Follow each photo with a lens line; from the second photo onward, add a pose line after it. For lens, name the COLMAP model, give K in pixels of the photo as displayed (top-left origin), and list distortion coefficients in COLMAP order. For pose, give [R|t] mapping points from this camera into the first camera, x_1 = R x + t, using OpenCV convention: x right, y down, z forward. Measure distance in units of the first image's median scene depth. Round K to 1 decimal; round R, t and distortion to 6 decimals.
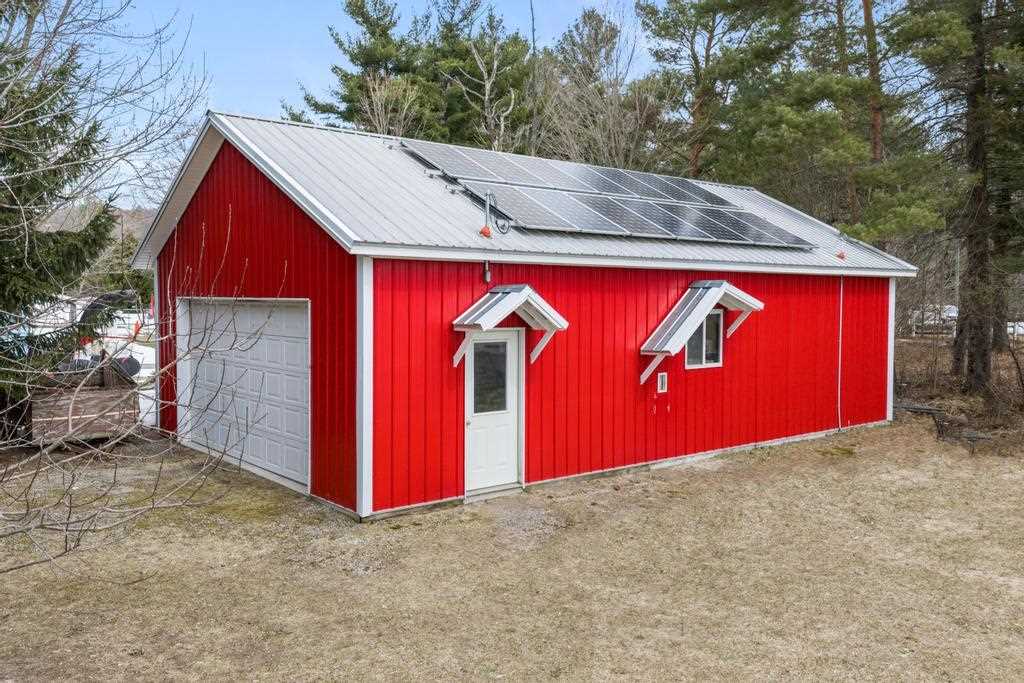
lens RADIAL K [[850.1, 0, 512.0], [0, 850.1, 341.5], [0, 0, 1]] dist [0.005007, -0.001132]
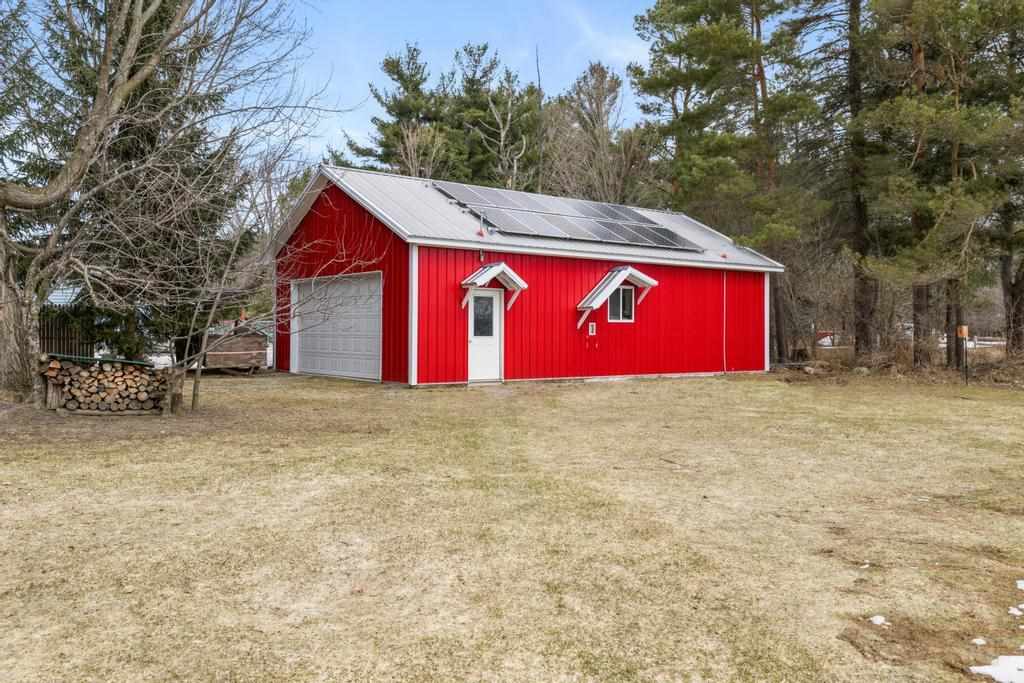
lens RADIAL K [[850.1, 0, 512.0], [0, 850.1, 341.5], [0, 0, 1]] dist [0.005007, -0.001132]
pose [[0.999529, 0.000357, -0.030695, 0.024282], [-0.001629, 0.999139, -0.041444, 0.046315], [0.030654, 0.041475, 0.998669, -0.206916]]
